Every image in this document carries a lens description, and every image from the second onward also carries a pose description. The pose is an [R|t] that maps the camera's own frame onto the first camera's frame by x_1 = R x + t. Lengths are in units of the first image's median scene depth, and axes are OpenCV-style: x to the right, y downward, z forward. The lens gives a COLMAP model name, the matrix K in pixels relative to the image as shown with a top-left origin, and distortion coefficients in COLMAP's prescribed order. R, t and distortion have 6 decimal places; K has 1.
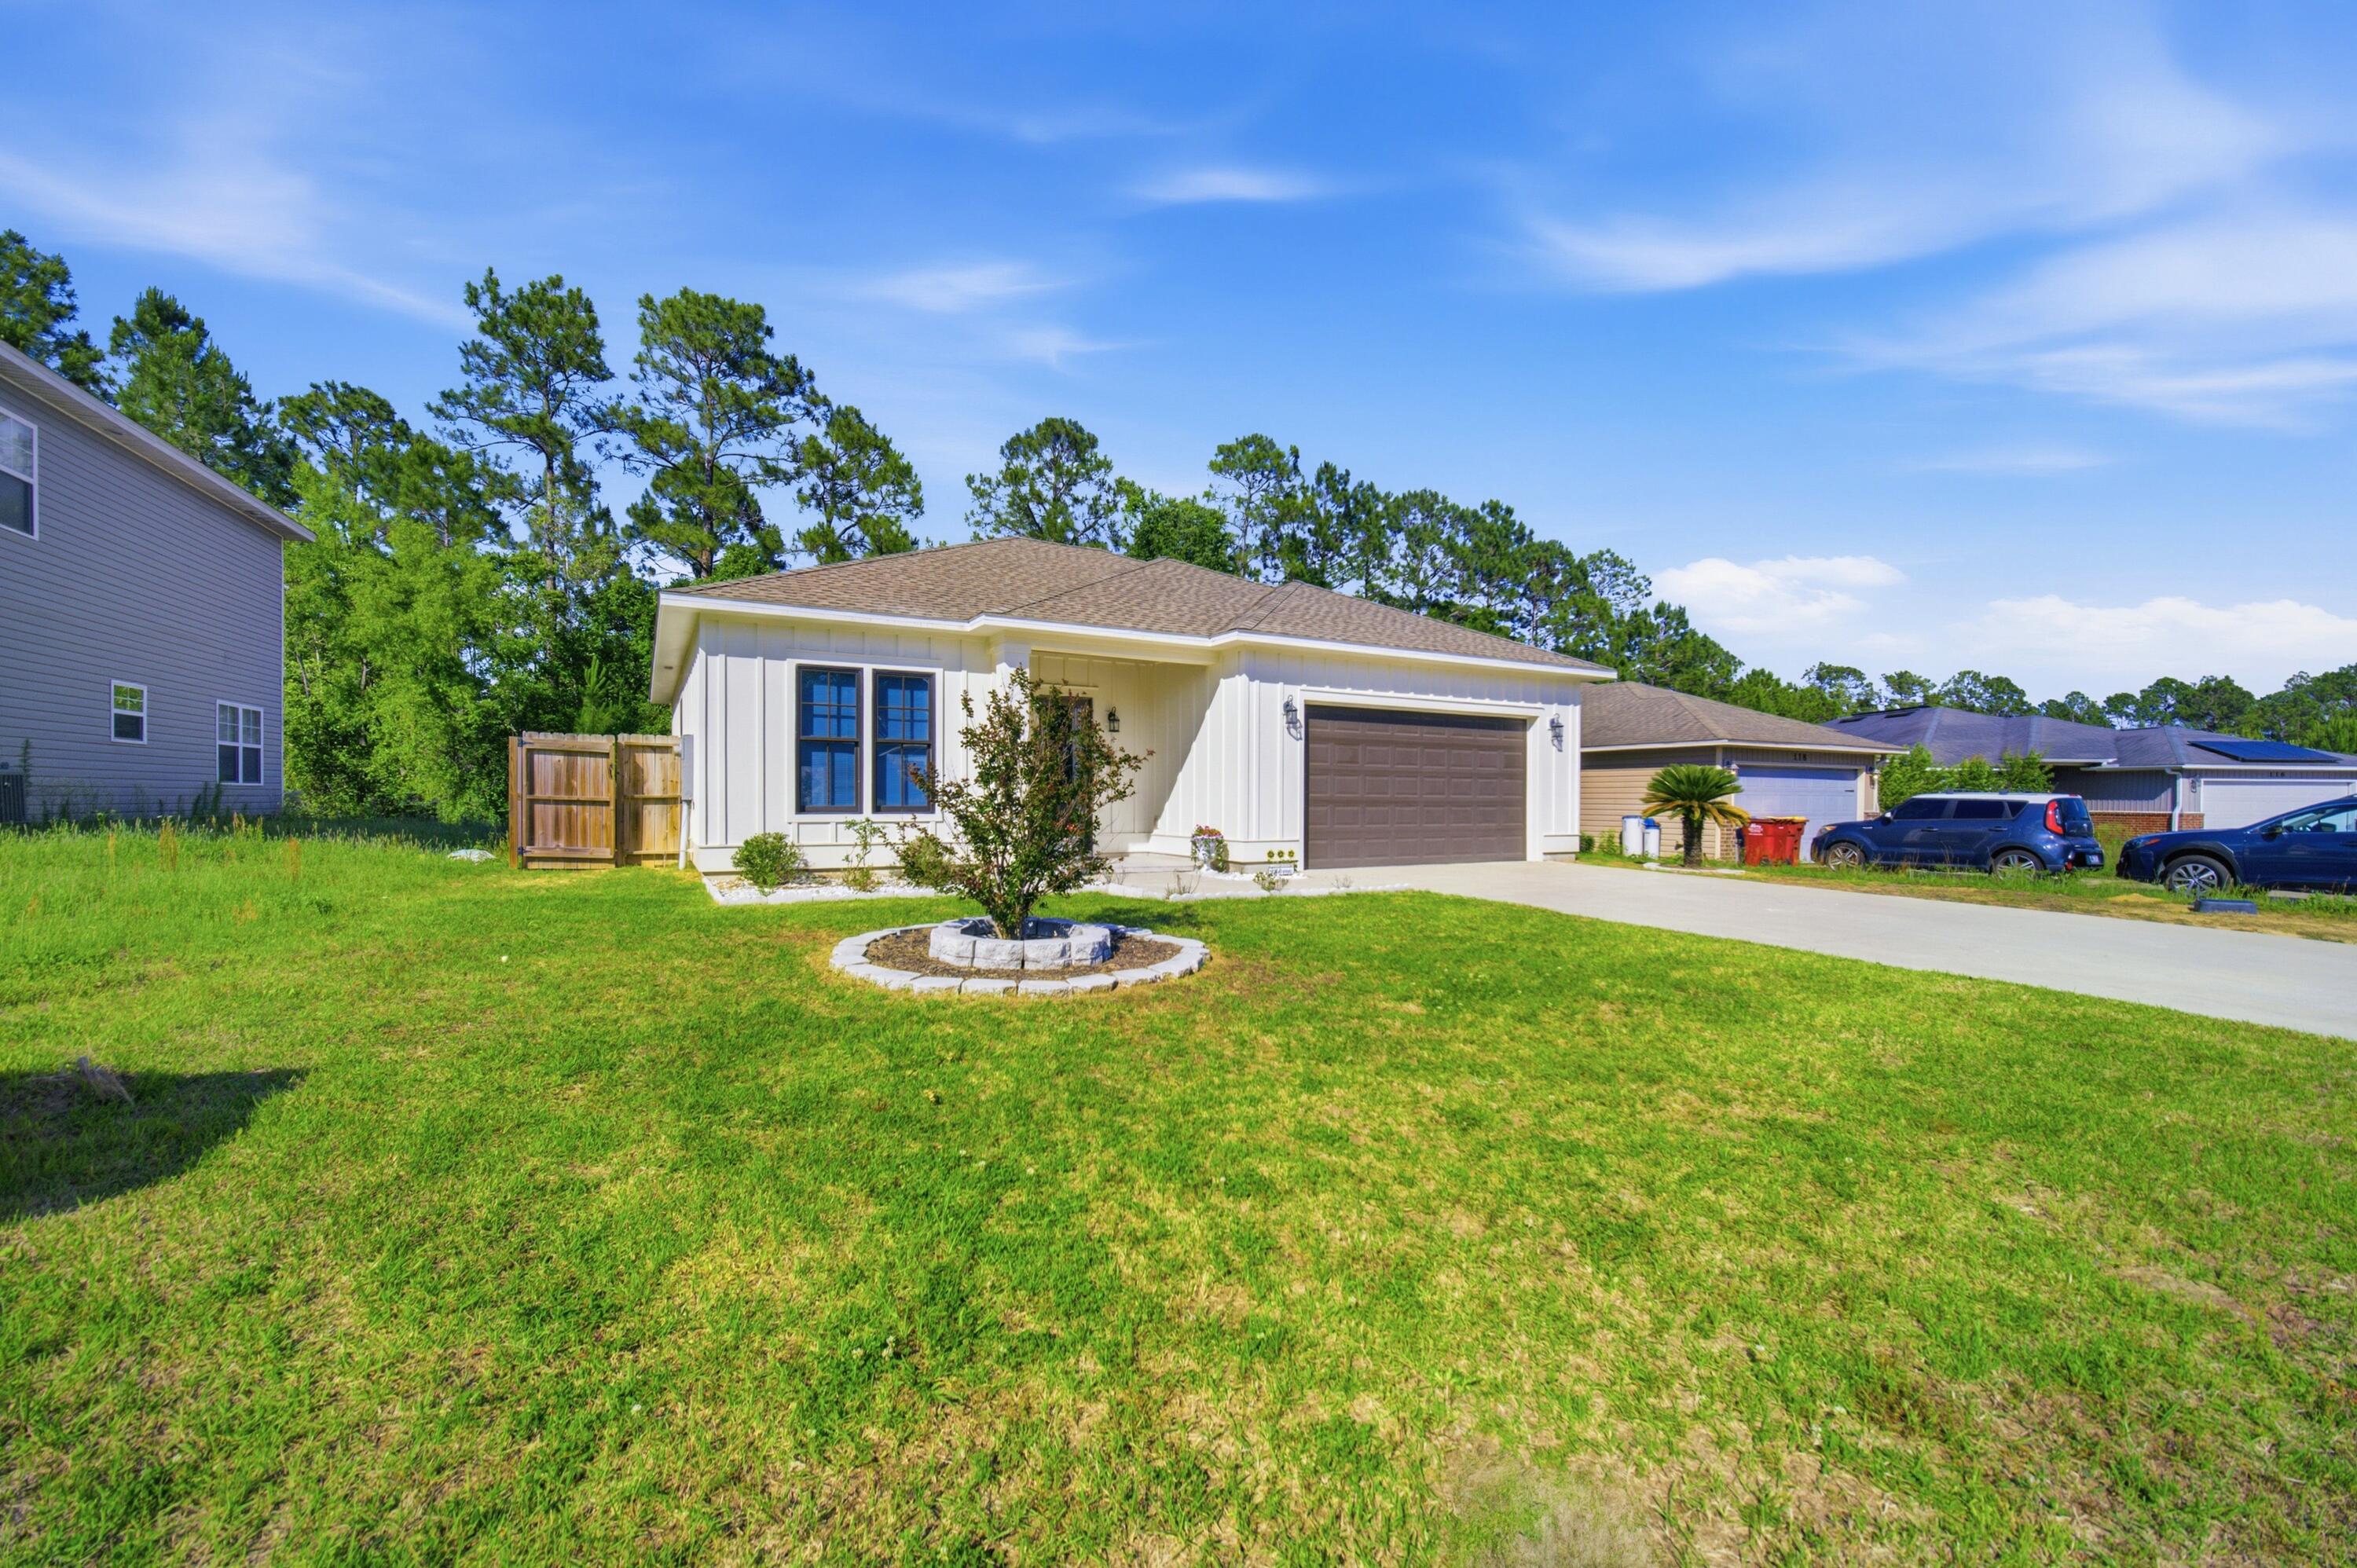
lens RADIAL K [[944.5, 0, 1168.5], [0, 944.5, 802.8], [0, 0, 1]] dist [-0.002172, -0.000320]
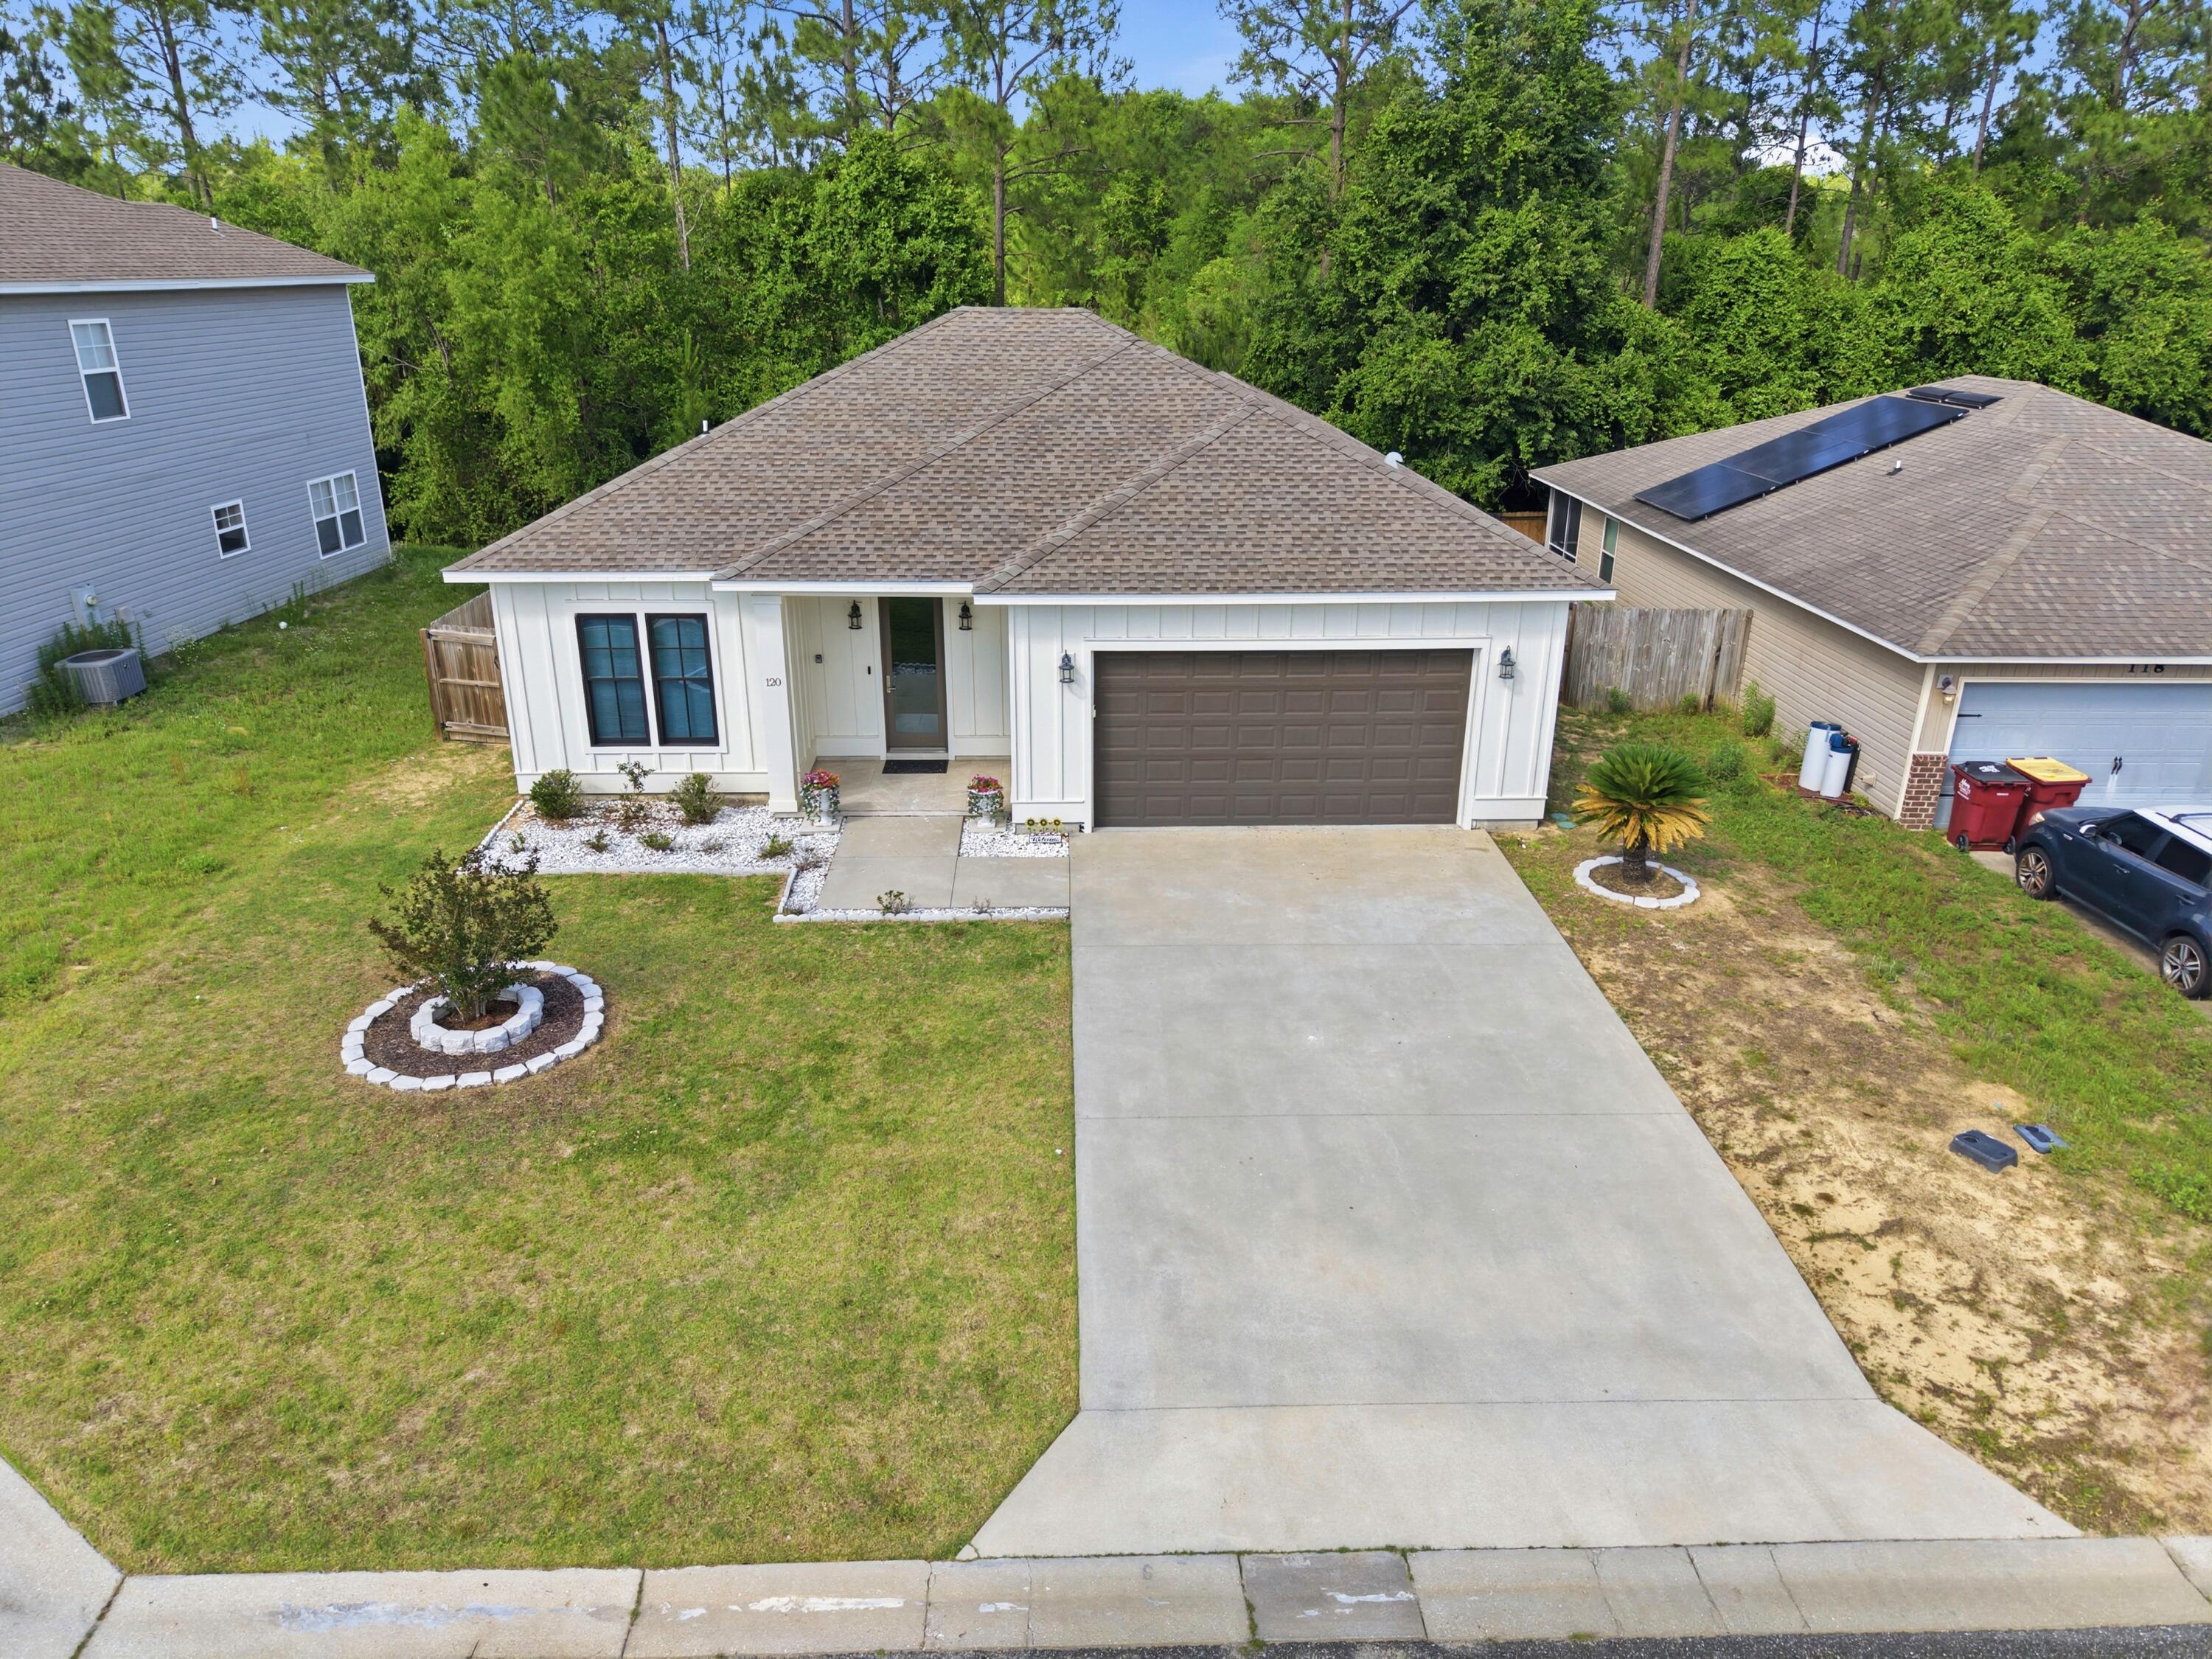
lens RADIAL K [[1491.0, 0, 1104.3], [0, 1491.0, 816.3], [0, 0, 1]] dist [0.009225, -0.004346]
pose [[0.893465, 0.158139, -0.420373, 0.450020], [-0.003732, 0.938546, 0.345135, -0.261431], [0.449118, -0.306797, 0.839147, -0.115492]]
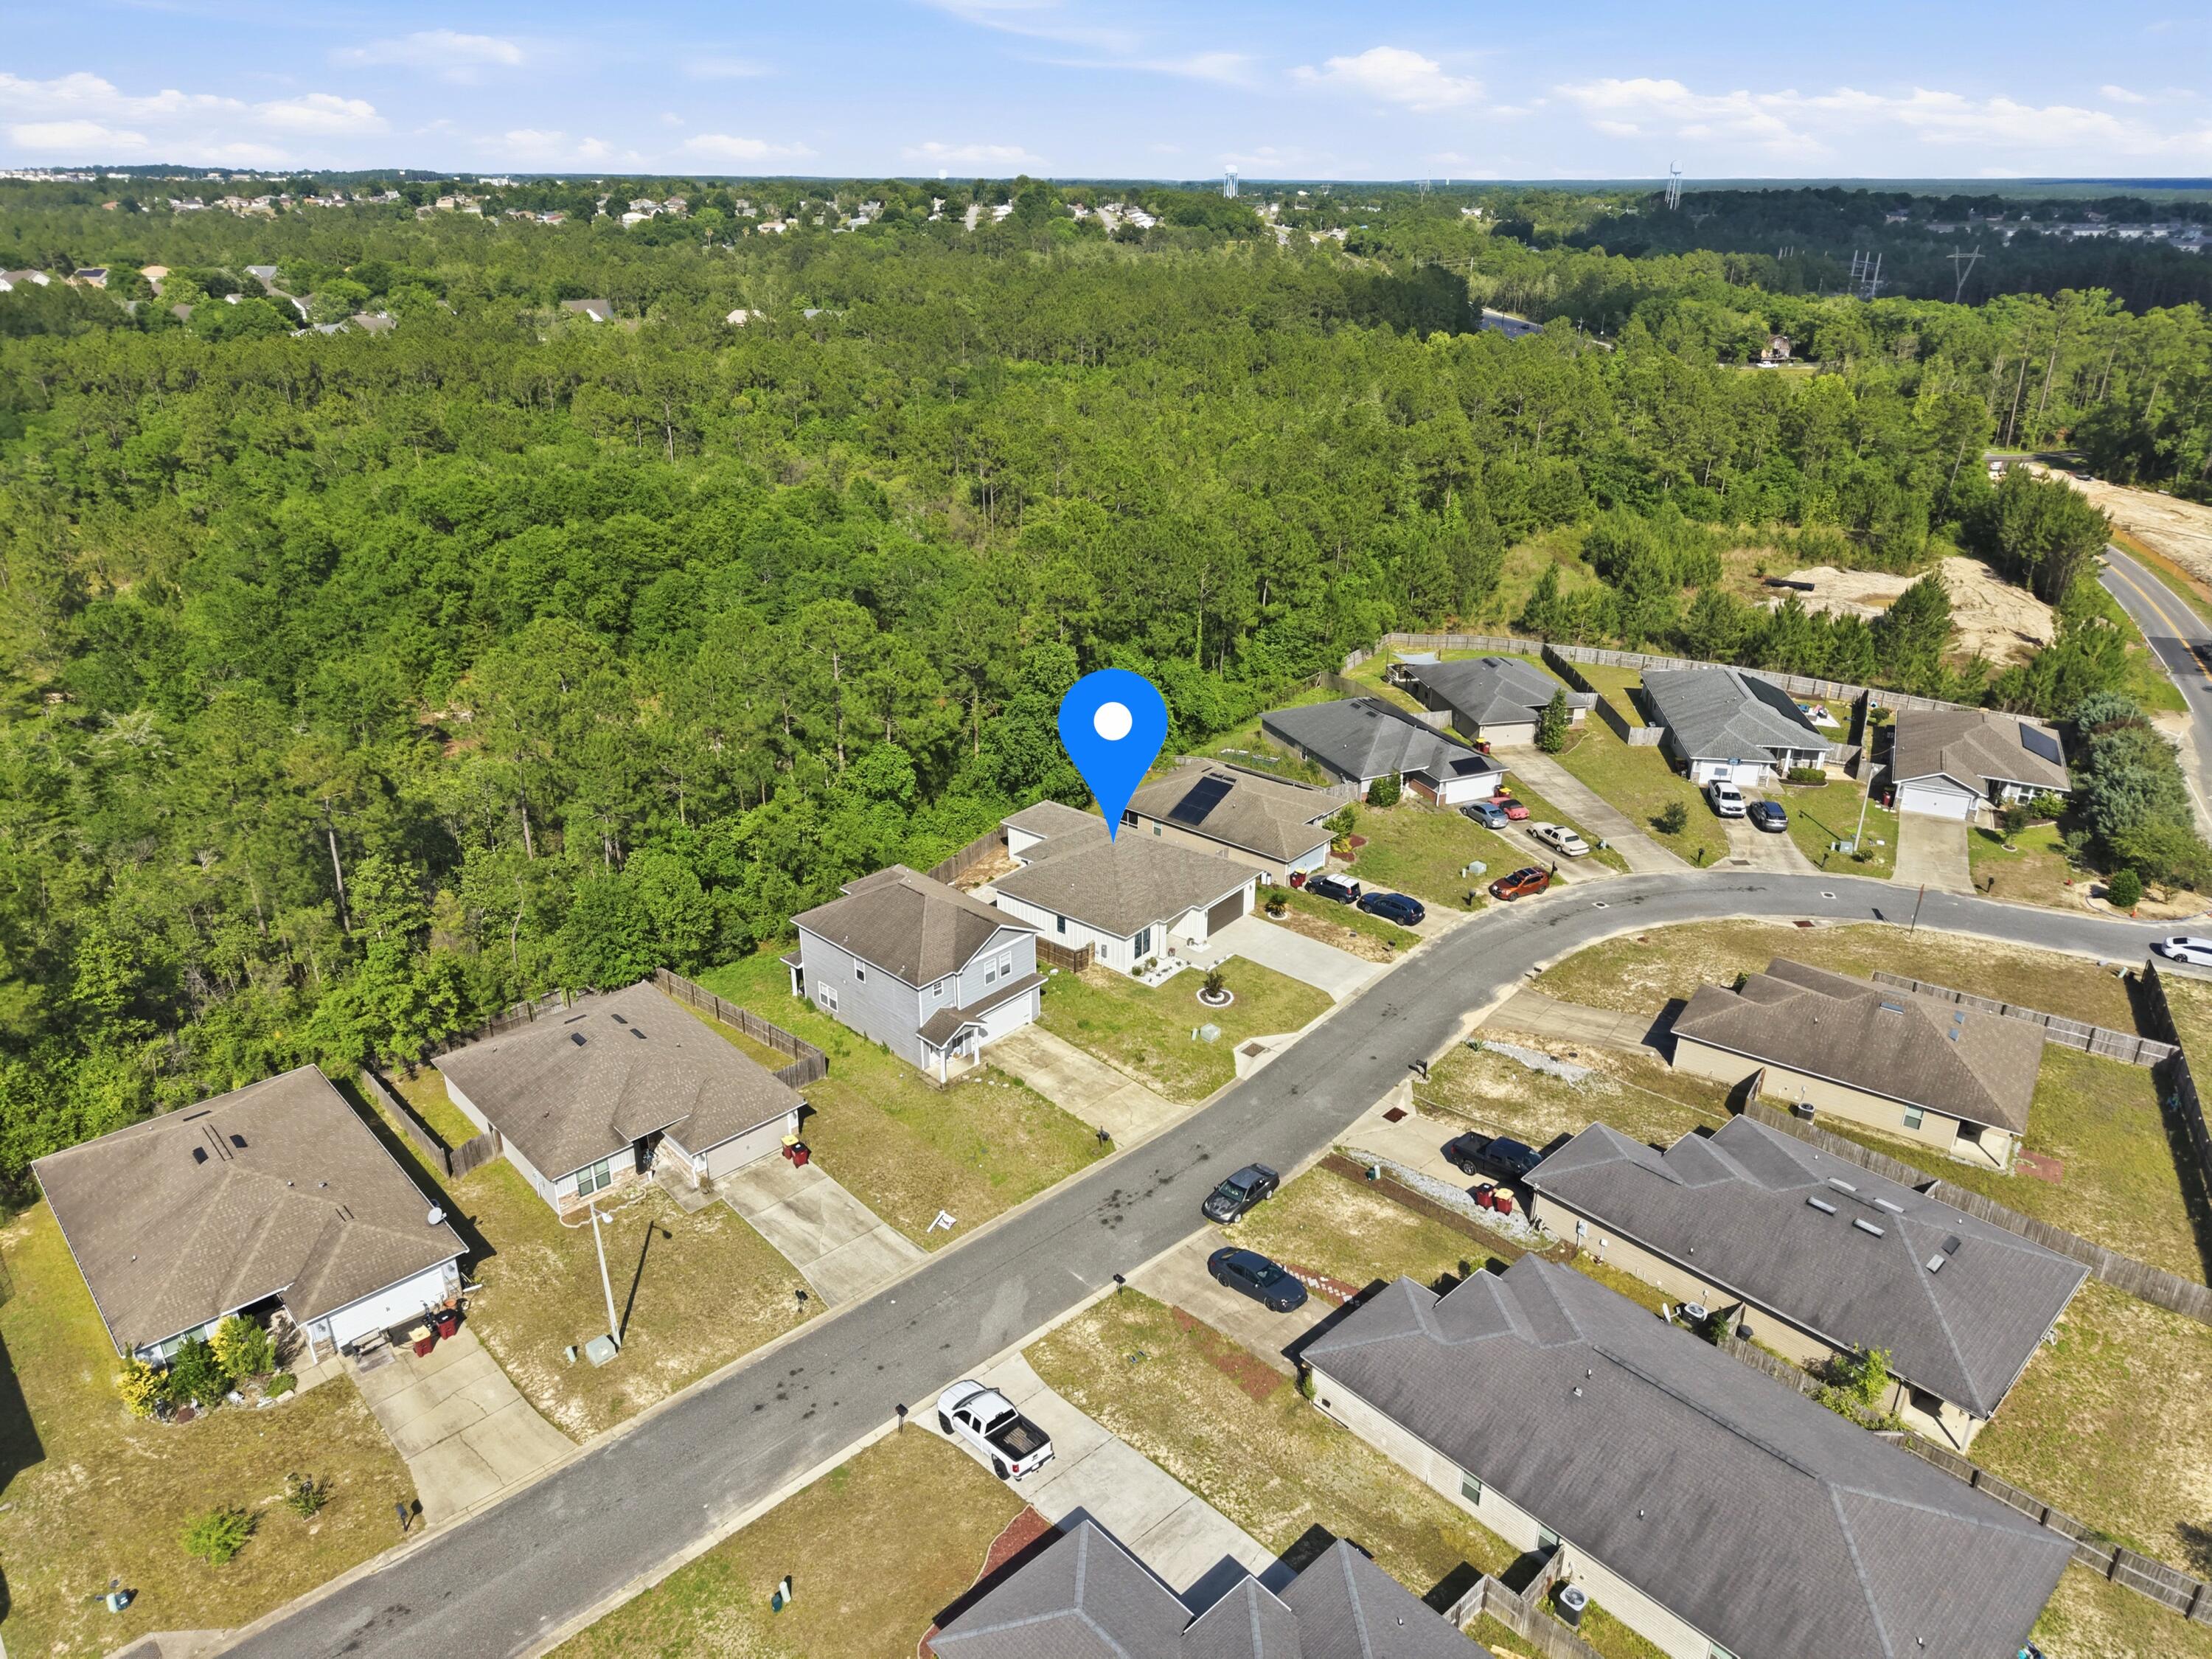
lens RADIAL K [[1491.0, 0, 1104.3], [0, 1491.0, 816.3], [0, 0, 1]] dist [0.009225, -0.004346]
pose [[0.928411, -0.148894, 0.340417, -1.717634], [0.003420, 0.919582, 0.392884, -2.117756], [-0.371539, -0.363593, 0.854259, -3.077290]]
